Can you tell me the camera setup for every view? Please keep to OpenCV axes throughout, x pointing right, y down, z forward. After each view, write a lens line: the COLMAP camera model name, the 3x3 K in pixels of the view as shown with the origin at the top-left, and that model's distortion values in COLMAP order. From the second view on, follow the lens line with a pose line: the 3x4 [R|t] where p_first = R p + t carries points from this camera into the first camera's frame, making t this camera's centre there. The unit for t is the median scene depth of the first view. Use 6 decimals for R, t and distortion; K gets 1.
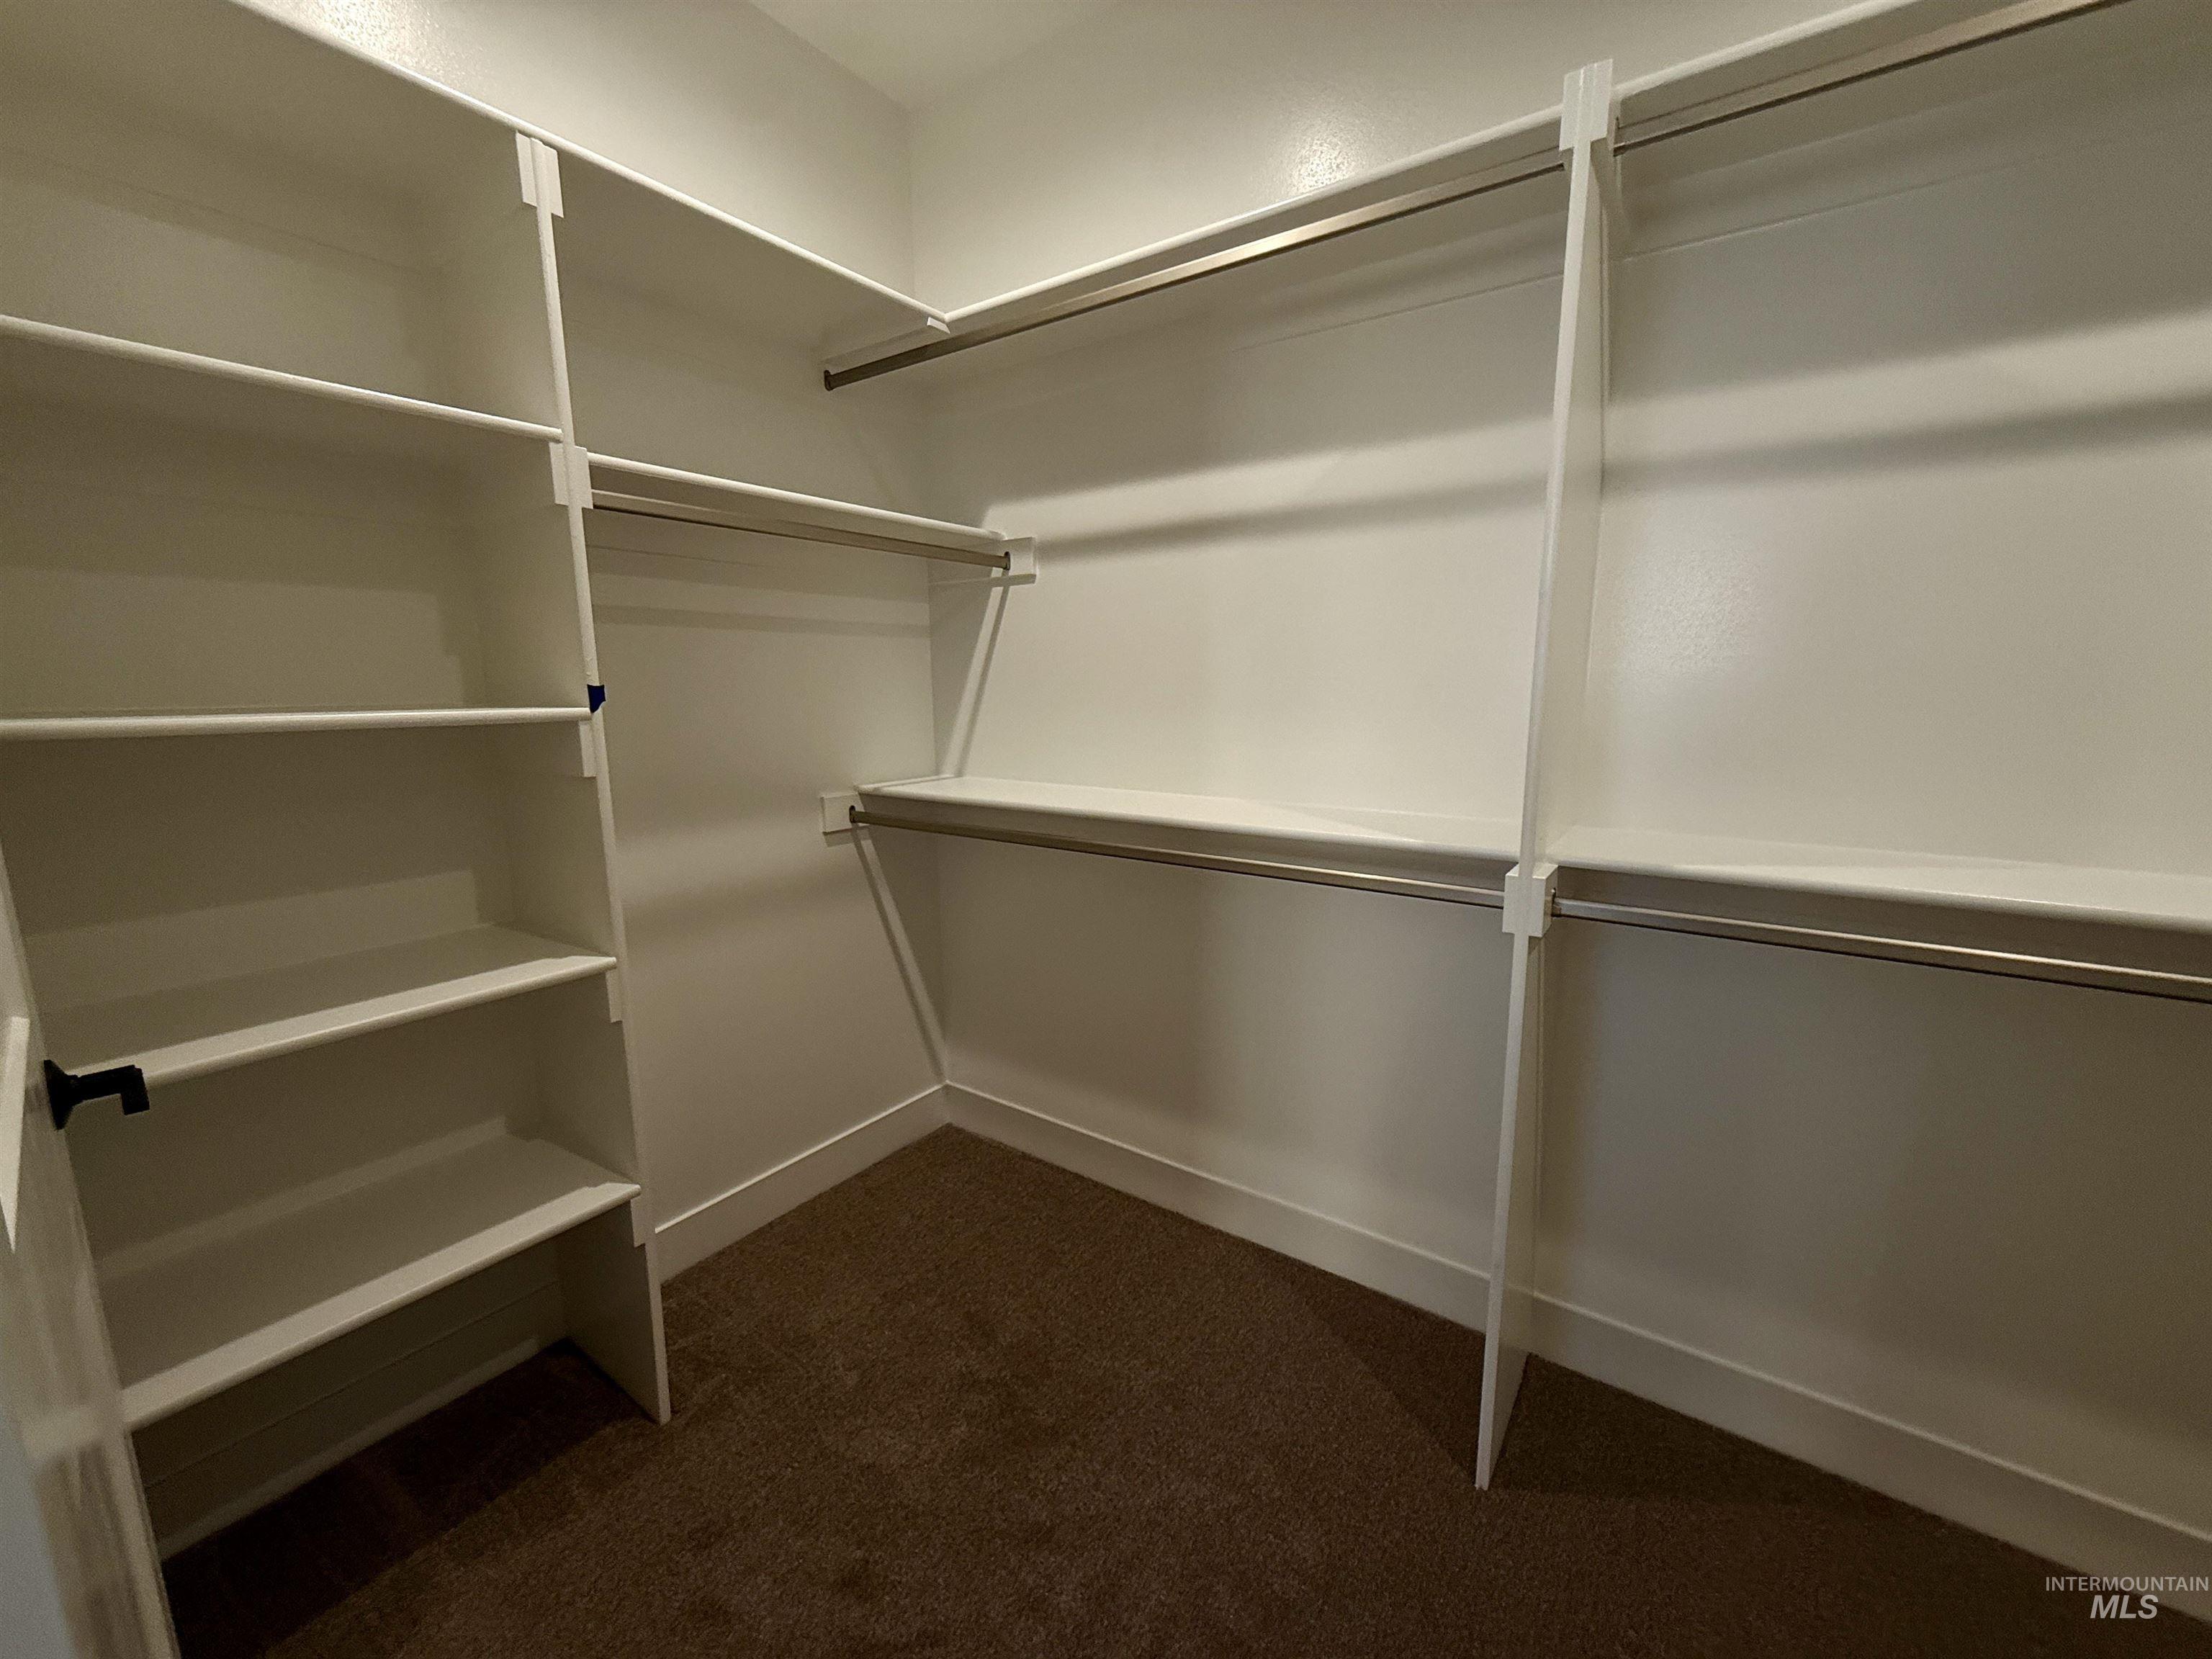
lens RADIAL K [[880.5, 0, 1107.0], [0, 880.5, 828.4], [0, 0, 1]] dist [0.000494, -0.000108]
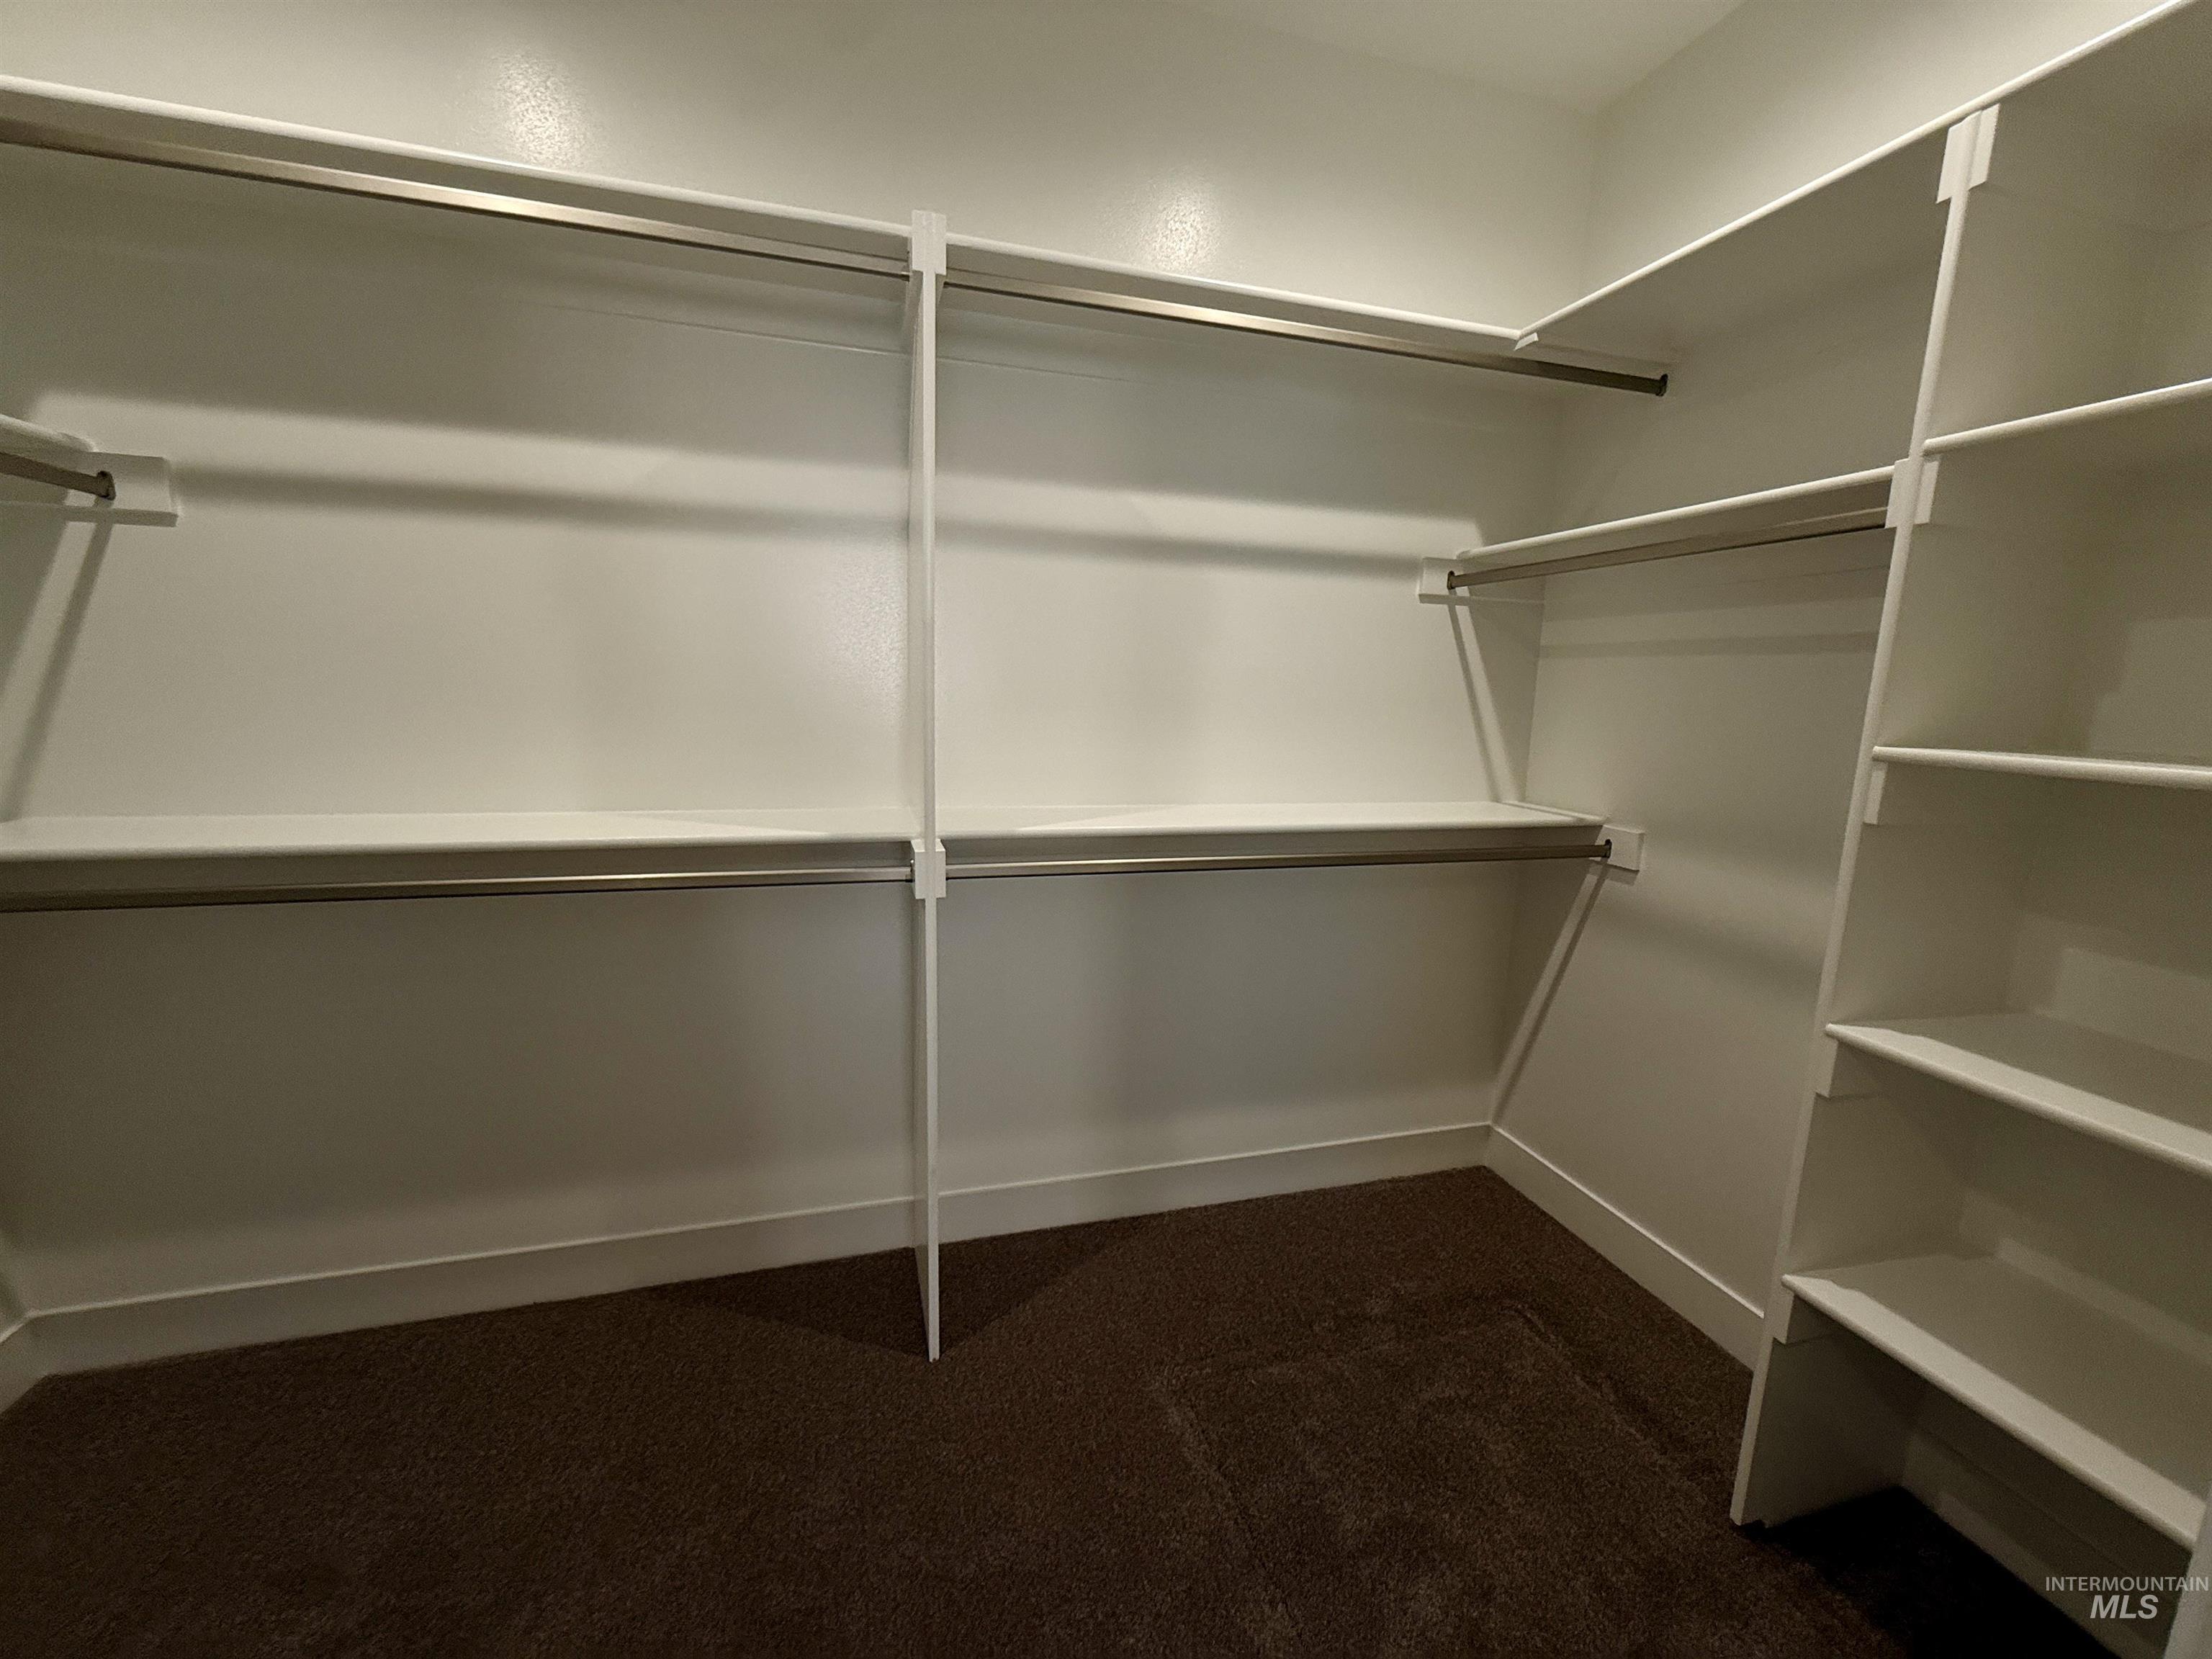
lens RADIAL K [[880.5, 0, 1109.0], [0, 880.5, 830.1], [0, 0, 1]] dist [0.000494, -0.000108]
pose [[0.625135, -0.108280, 0.772969, -0.250962], [0.098772, 0.993343, 0.059270, -0.018406], [-0.774242, 0.039296, 0.631669, 0.020786]]
